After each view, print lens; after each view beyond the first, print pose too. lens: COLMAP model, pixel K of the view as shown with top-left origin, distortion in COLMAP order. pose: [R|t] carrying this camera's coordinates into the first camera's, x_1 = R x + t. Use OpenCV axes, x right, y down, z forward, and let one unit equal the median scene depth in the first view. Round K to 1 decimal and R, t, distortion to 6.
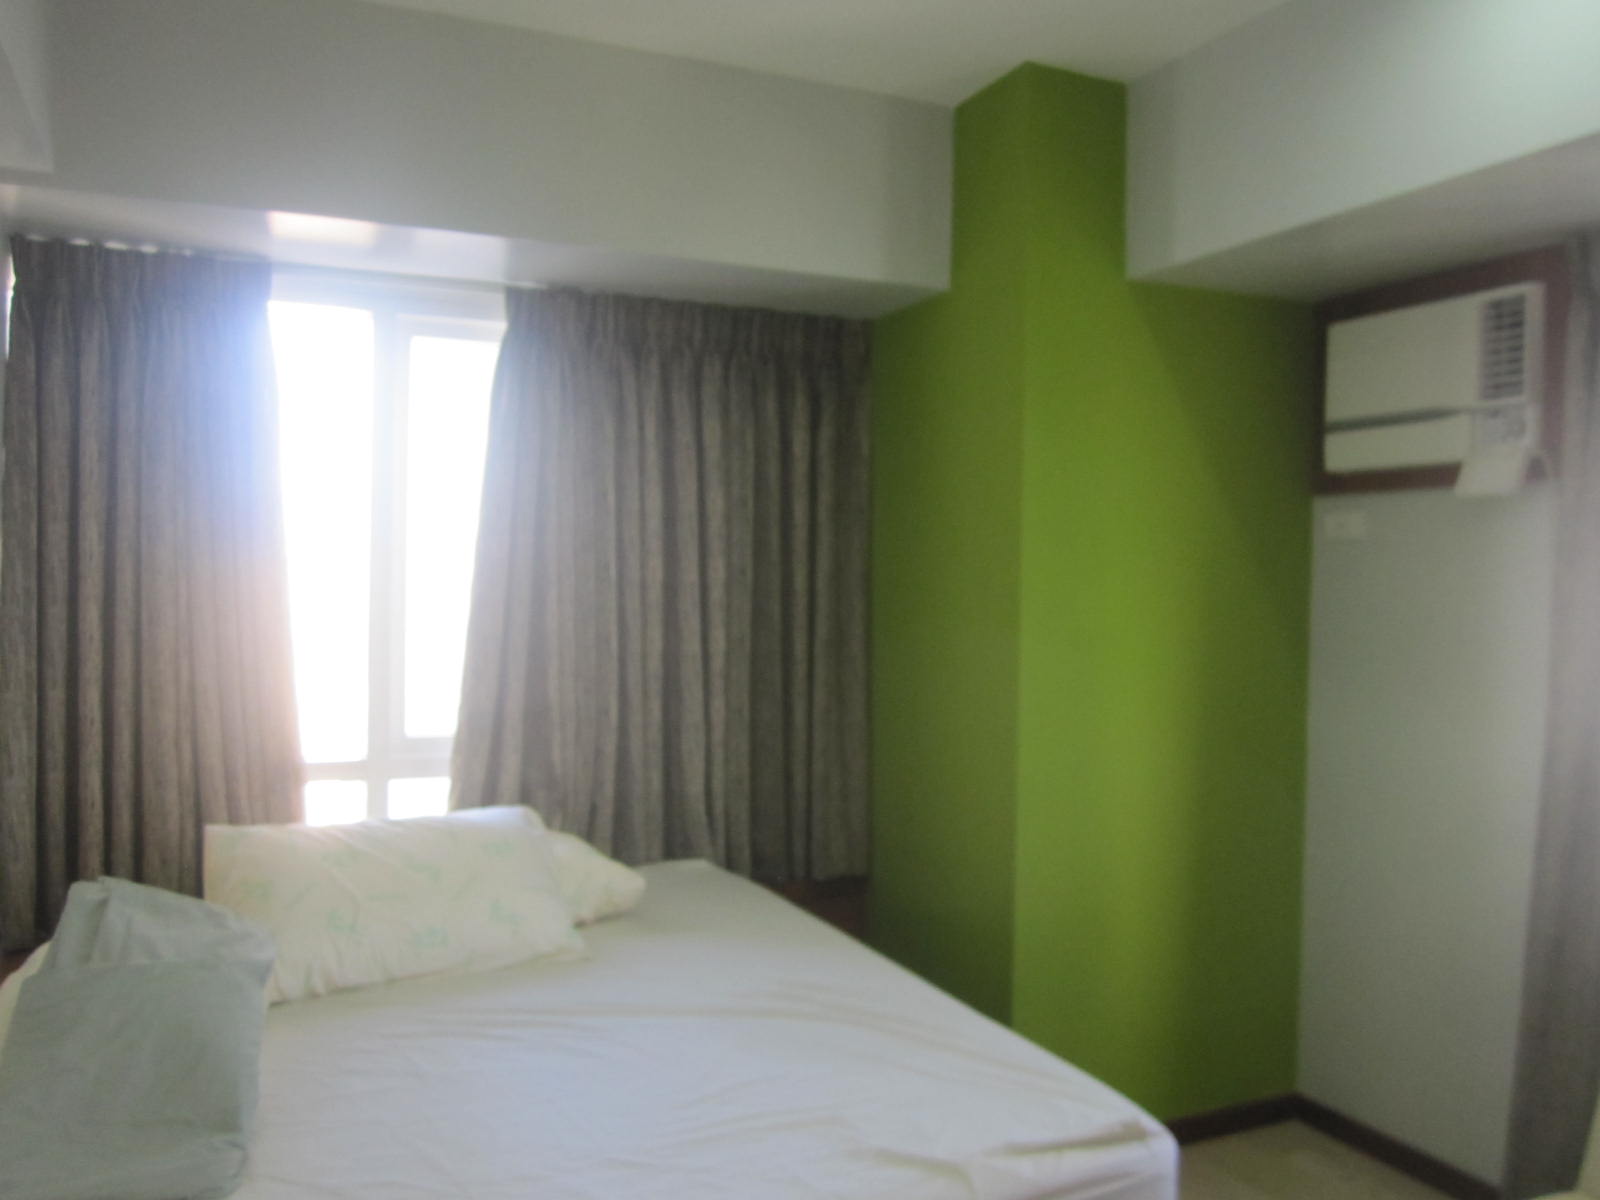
lens RADIAL K [[1308.6, 0, 802.8], [0, 1308.6, 598.2], [0, 0, 1]] dist [-0.072957, 0.008704]
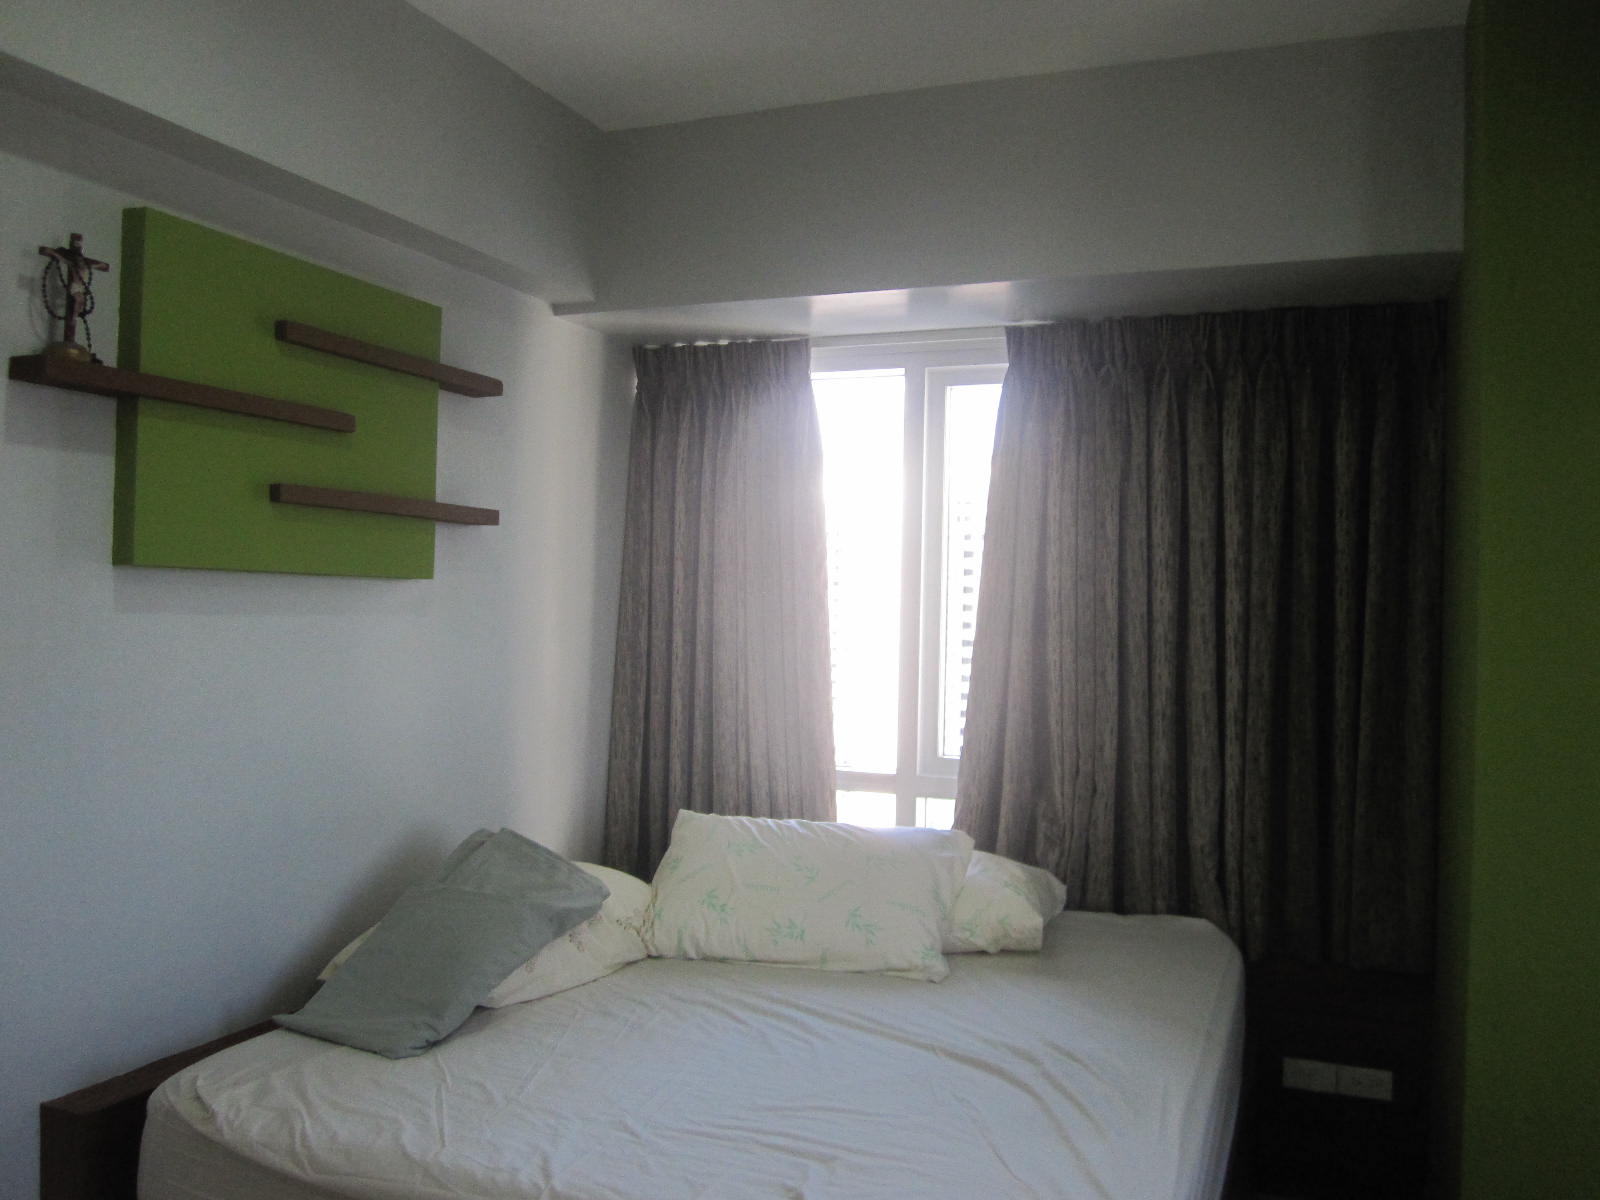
lens RADIAL K [[1308.6, 0, 801.9], [0, 1308.6, 600.8], [0, 0, 1]] dist [-0.072957, 0.008704]
pose [[0.682257, -0.002959, -0.731106, 0.414035], [-0.017097, 0.999654, -0.020000, 0.000480], [0.730912, 0.026145, 0.681971, 0.179626]]
